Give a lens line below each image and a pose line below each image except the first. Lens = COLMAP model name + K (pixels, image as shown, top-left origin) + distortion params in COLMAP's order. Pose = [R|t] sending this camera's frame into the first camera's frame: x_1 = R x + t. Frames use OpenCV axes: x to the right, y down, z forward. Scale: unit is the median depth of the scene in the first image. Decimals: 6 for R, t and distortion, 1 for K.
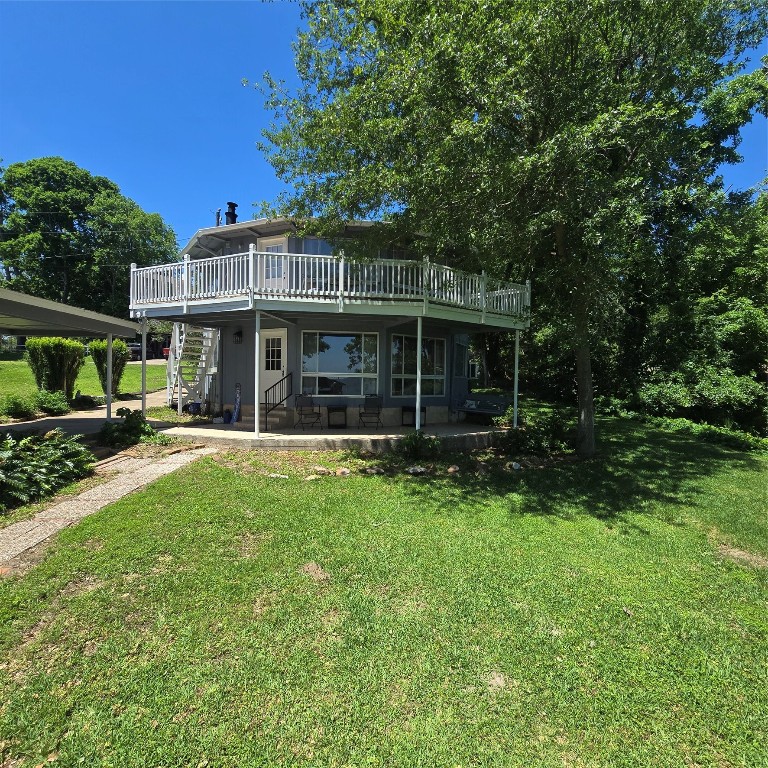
lens RADIAL K [[427.5, 0, 384.0], [0, 427.5, 384.0], [0, 0, 1]] dist [0.004039, -0.001639]
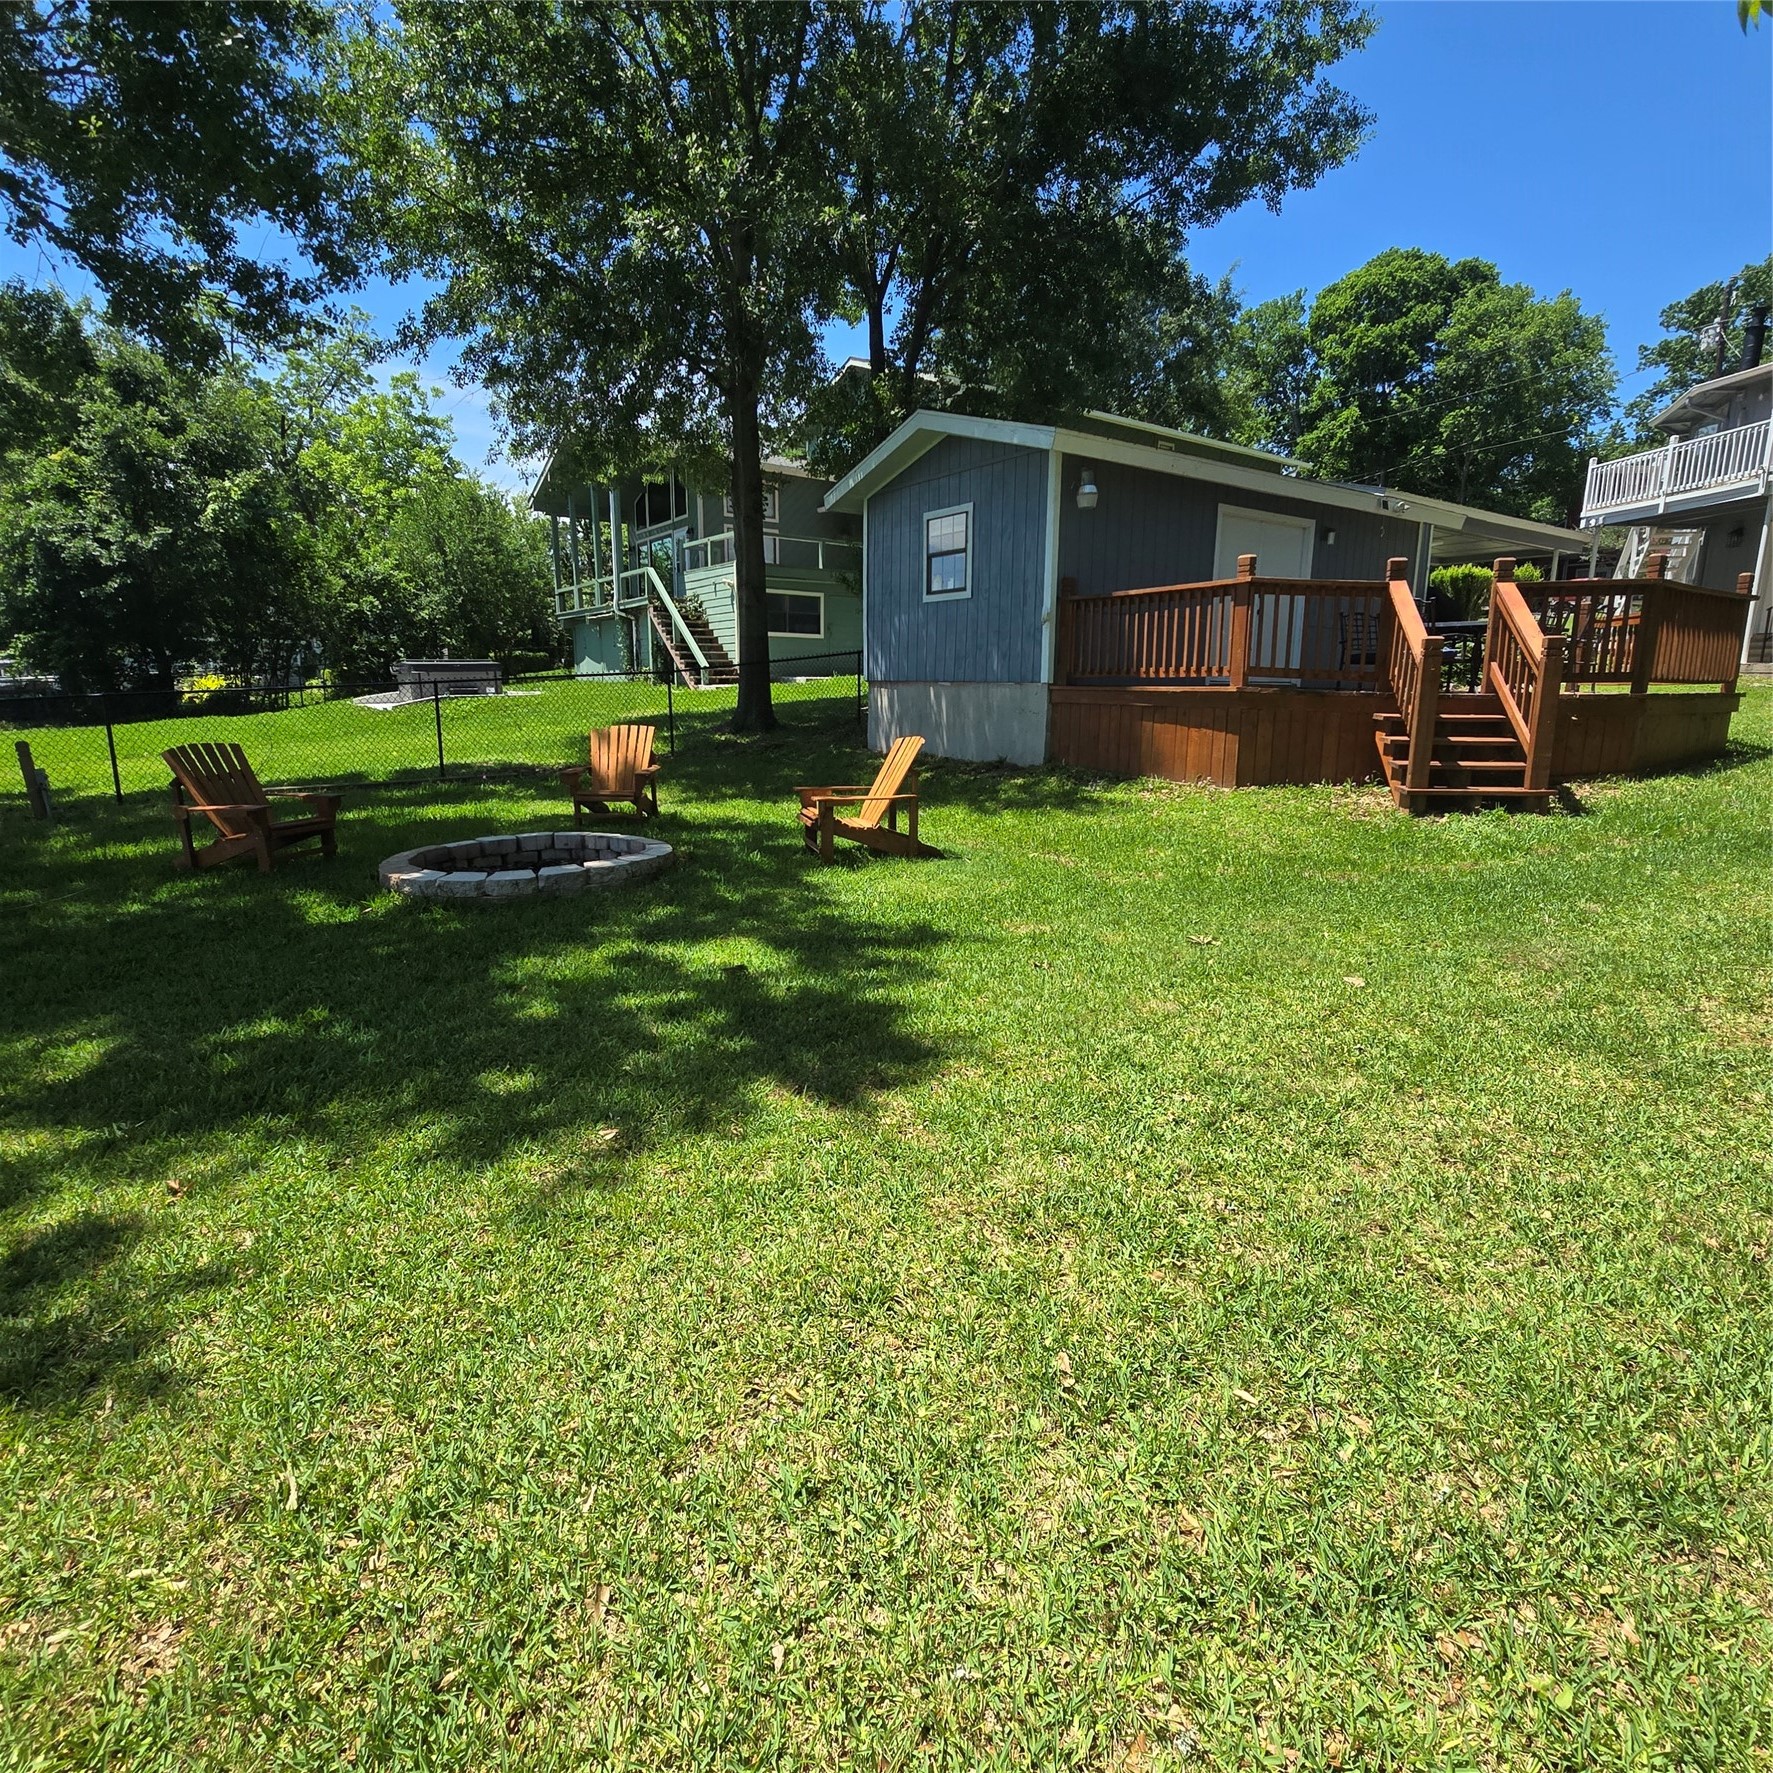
lens RADIAL K [[987.0, 0, 886.5], [0, 987.0, 886.5], [0, 0, 1]] dist [0.004039, -0.001639]
pose [[0.524580, 0.166506, -0.834920, 0.365916], [-0.007122, 0.981513, 0.191265, 0.147783], [0.851331, -0.094388, 0.516068, -1.040977]]
